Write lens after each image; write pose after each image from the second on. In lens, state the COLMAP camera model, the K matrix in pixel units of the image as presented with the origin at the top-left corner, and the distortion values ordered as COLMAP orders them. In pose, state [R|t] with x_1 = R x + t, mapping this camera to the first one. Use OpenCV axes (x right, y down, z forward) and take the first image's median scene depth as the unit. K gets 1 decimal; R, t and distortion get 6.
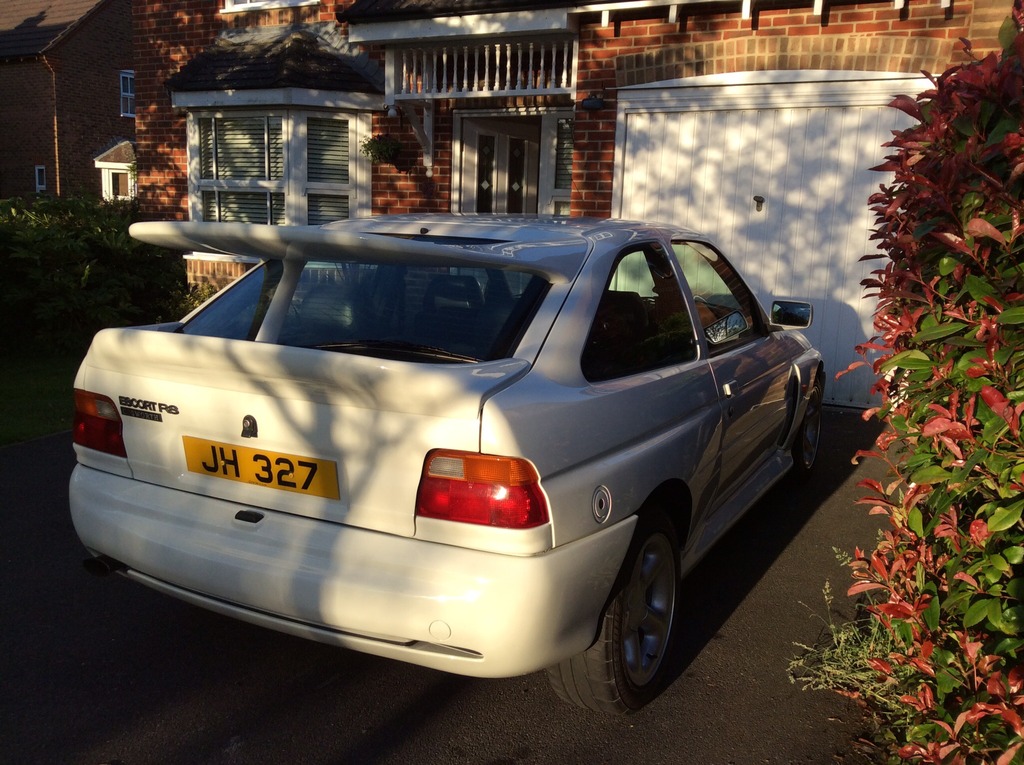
lens RADIAL K [[954.3, 0, 512.0], [0, 954.3, 382.5], [0, 0, 1]] dist [0.142563, -0.308024]
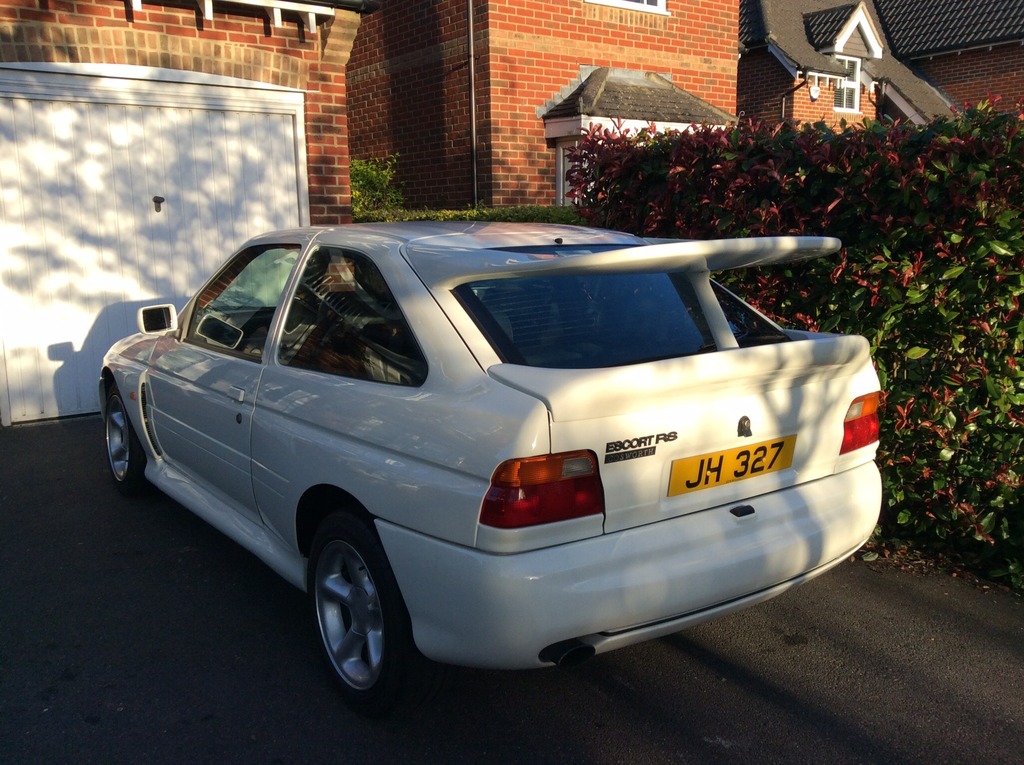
lens RADIAL K [[954.3, 0, 512.0], [0, 954.3, 382.5], [0, 0, 1]] dist [0.142563, -0.308024]
pose [[0.419662, -0.180835, 0.889484, -0.521755], [0.171870, 0.978057, 0.117754, -0.068197], [-0.891260, 0.103459, 0.441534, 0.295711]]
